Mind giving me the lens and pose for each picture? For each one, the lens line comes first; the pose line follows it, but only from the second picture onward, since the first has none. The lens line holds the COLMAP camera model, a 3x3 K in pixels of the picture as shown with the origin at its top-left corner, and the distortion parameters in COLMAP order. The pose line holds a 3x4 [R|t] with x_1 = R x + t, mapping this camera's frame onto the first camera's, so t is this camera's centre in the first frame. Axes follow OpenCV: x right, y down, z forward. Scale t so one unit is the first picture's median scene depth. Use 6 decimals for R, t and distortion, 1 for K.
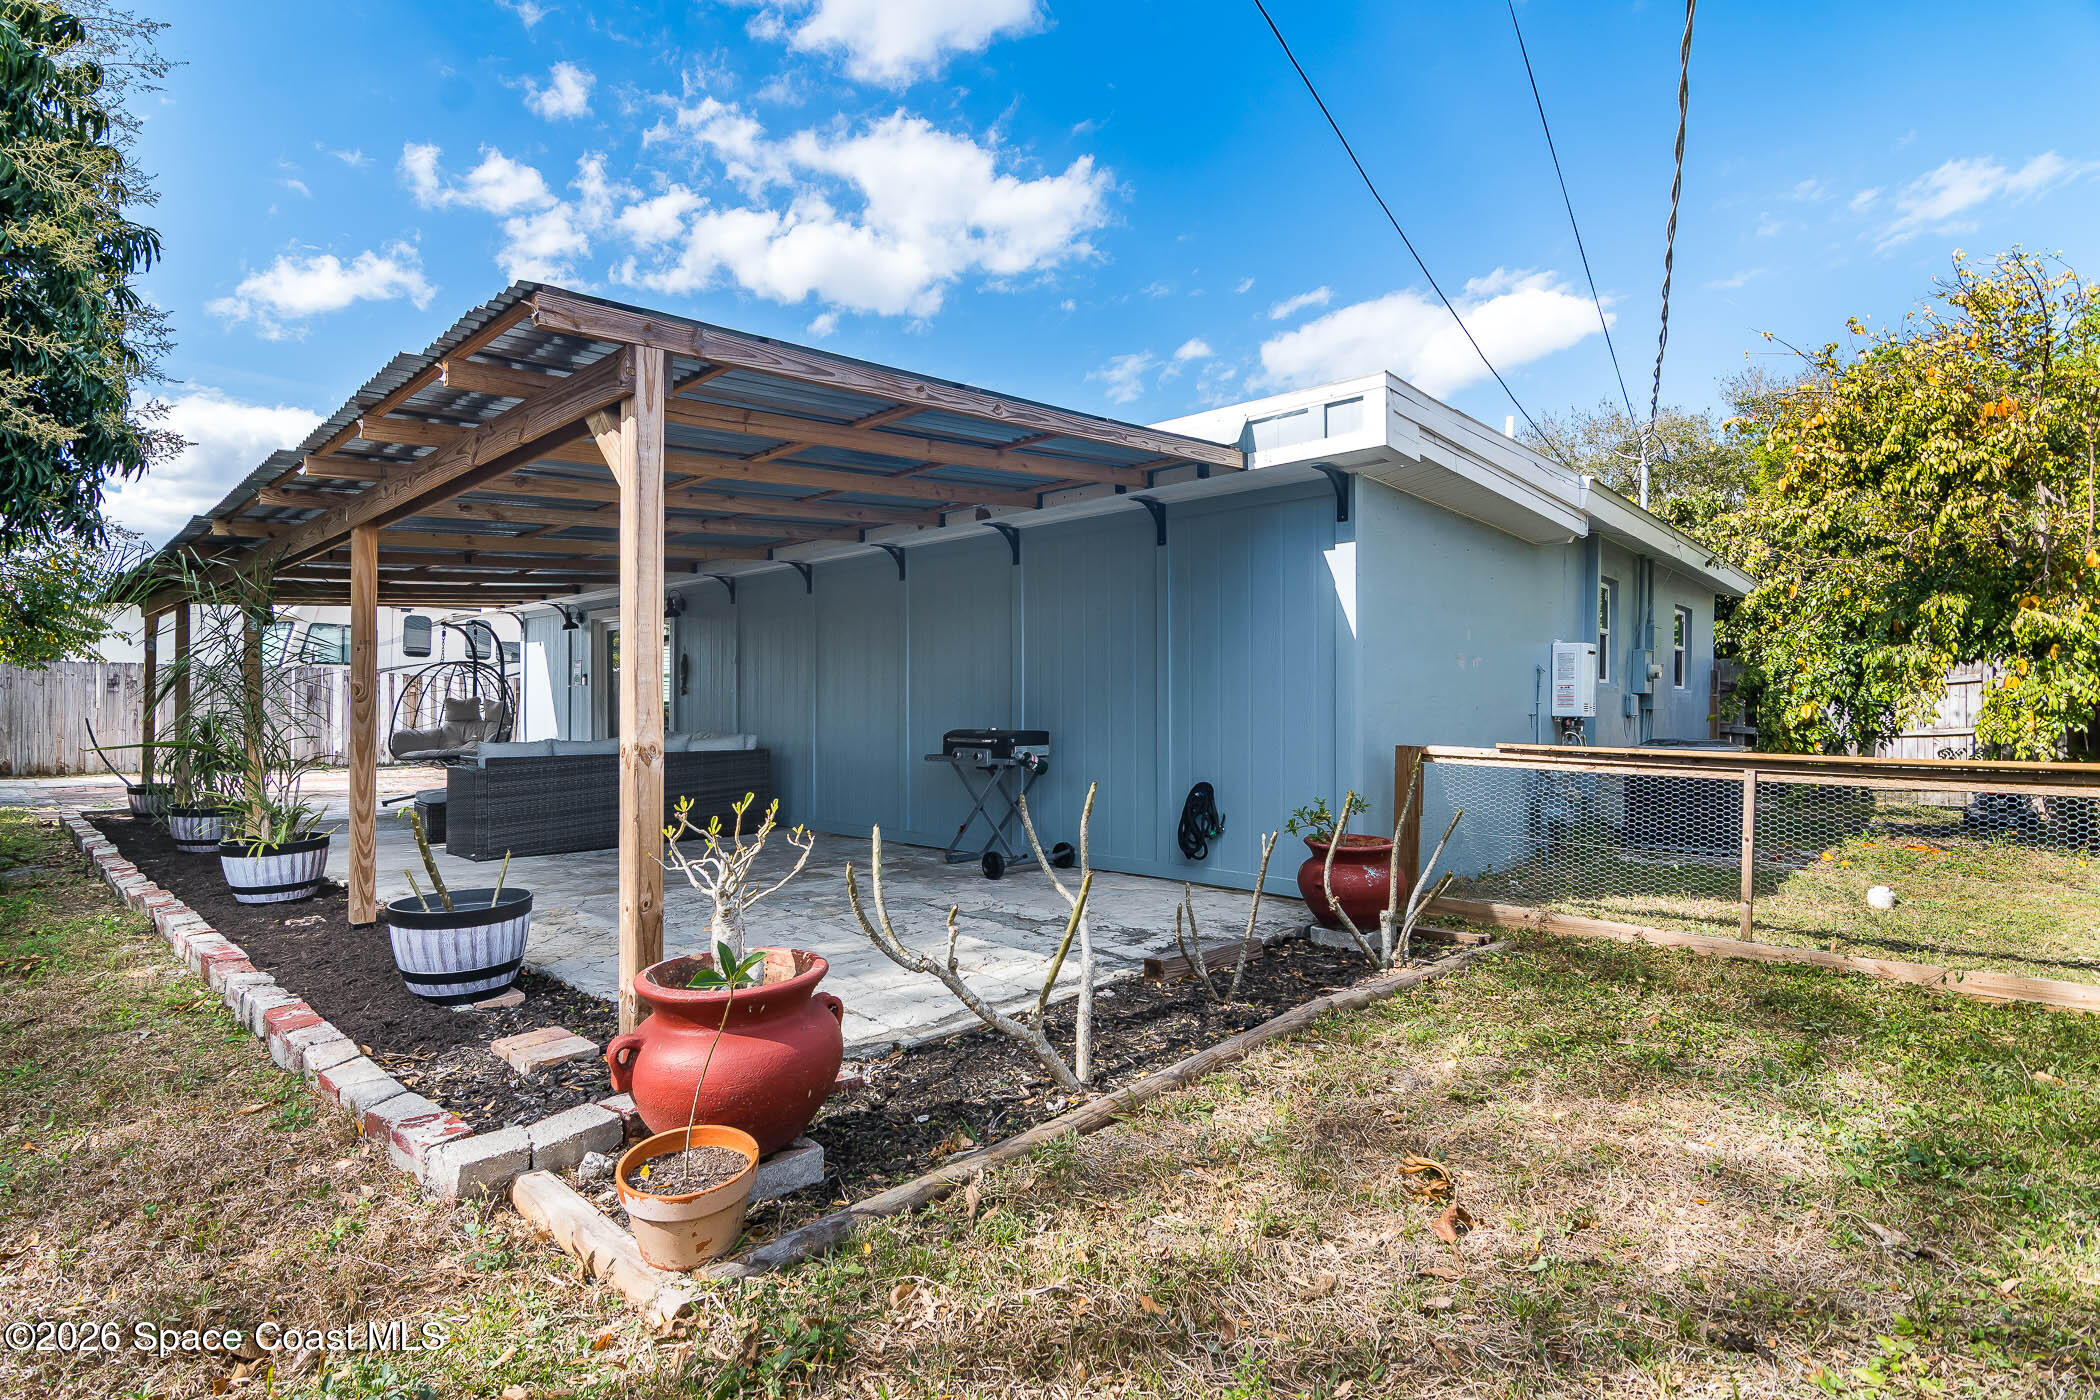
lens RADIAL K [[1024.7, 0, 1051.3], [0, 1024.7, 704.7], [0, 0, 1]] dist [-0.008275, -0.002466]
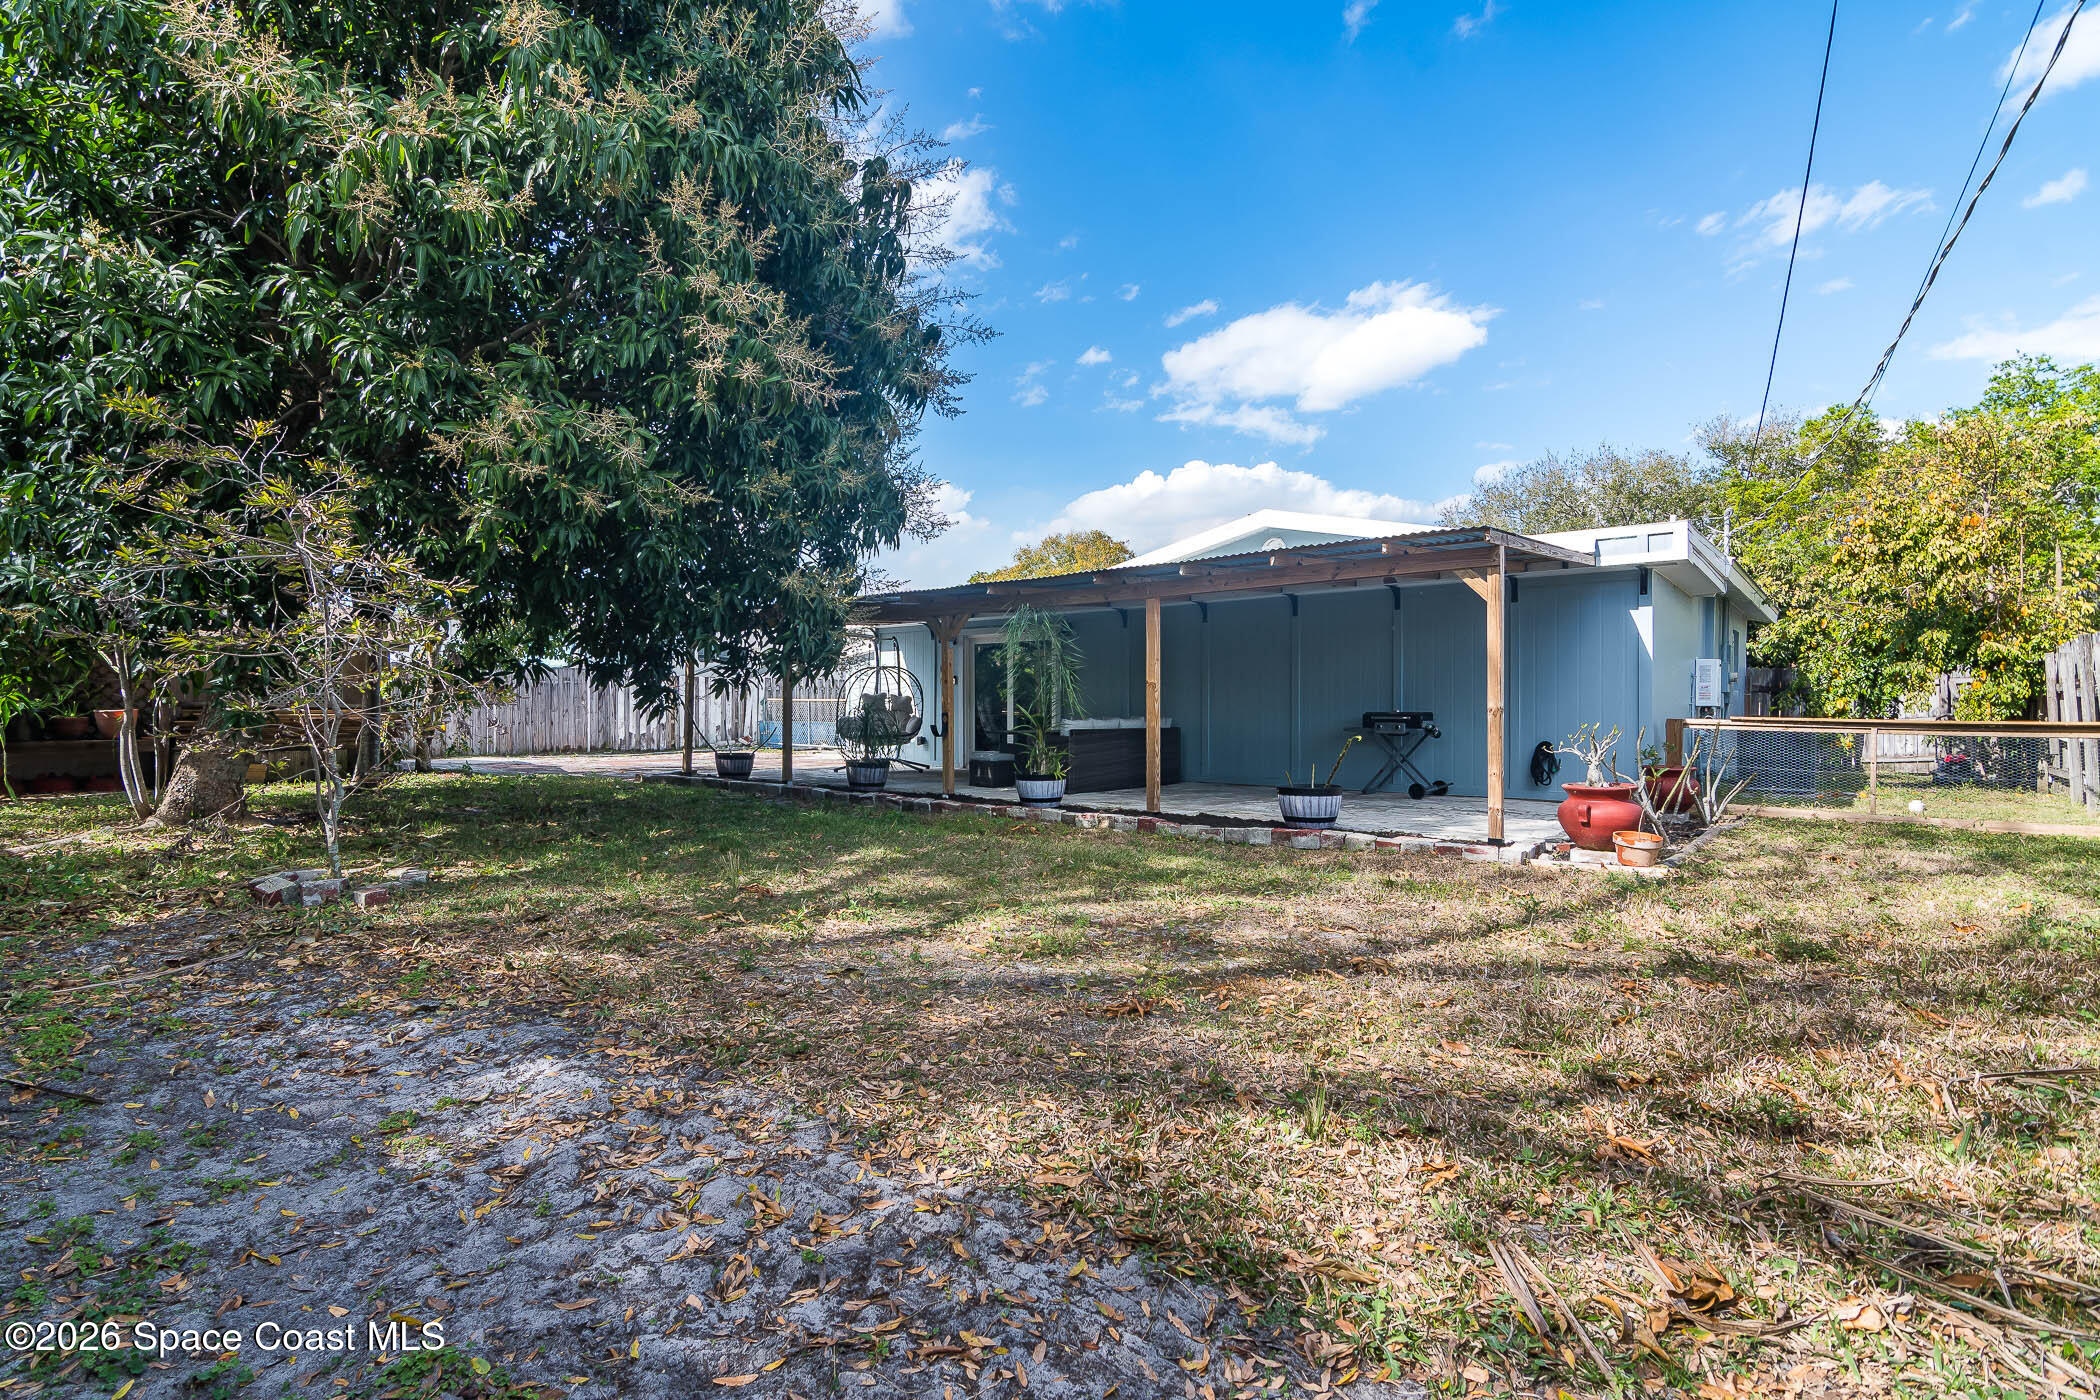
lens RADIAL K [[1024.7, 0, 1048.2], [0, 1024.7, 696.7], [0, 0, 1]] dist [-0.008275, -0.002466]
pose [[0.998514, 0.002920, 0.054416, -0.633173], [-0.002394, 0.999950, -0.009722, 0.015784], [-0.054442, 0.009577, 0.998471, -0.548516]]
